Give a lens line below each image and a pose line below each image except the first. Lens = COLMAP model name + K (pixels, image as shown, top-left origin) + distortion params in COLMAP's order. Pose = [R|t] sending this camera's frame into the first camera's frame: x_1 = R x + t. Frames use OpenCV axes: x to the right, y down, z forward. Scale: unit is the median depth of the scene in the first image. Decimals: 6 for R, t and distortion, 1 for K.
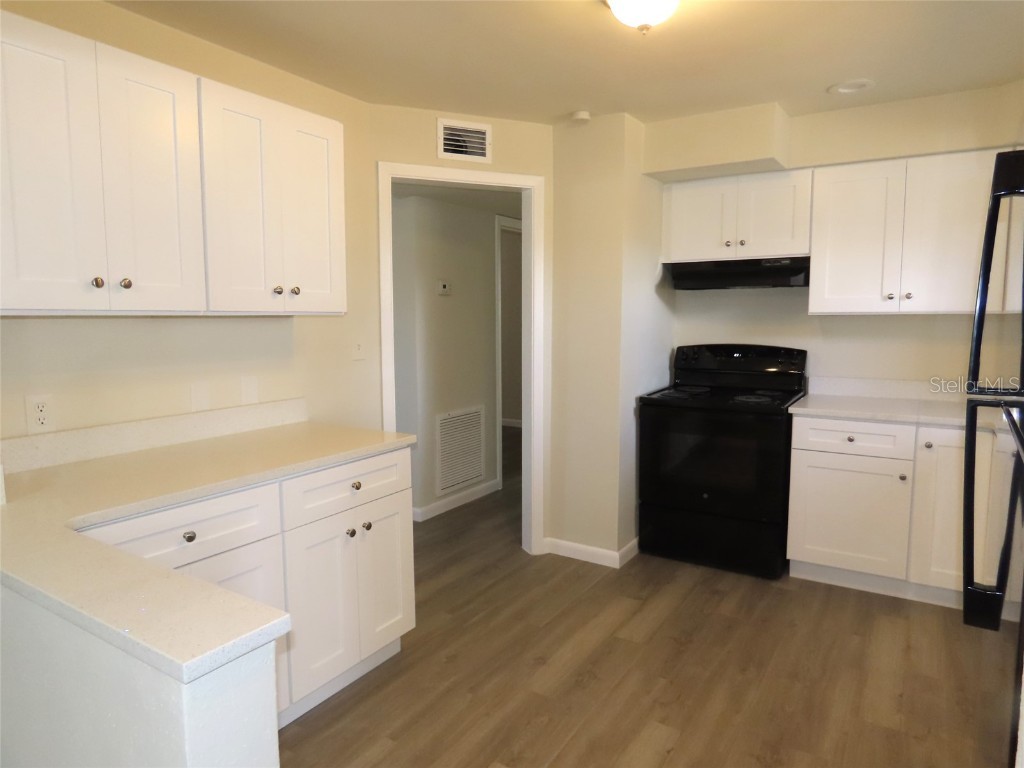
lens RADIAL K [[641.9, 0, 514.5], [0, 641.9, 381.8], [0, 0, 1]] dist [-0.014215, 0.004629]
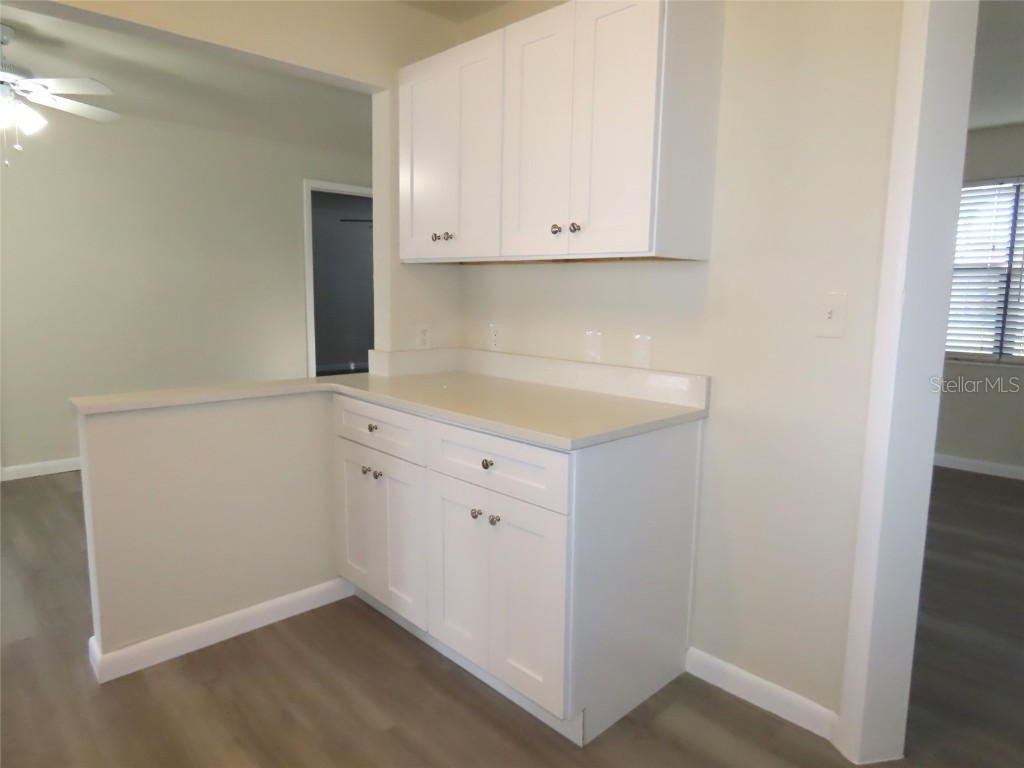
lens RADIAL K [[641.9, 0, 514.5], [0, 641.9, 381.8], [0, 0, 1]] dist [-0.014215, 0.004629]
pose [[-0.243464, 0.137073, -0.960175, 0.544102], [-0.112539, 0.979284, 0.168336, -0.086897], [0.963359, 0.149041, -0.222995, 1.256065]]
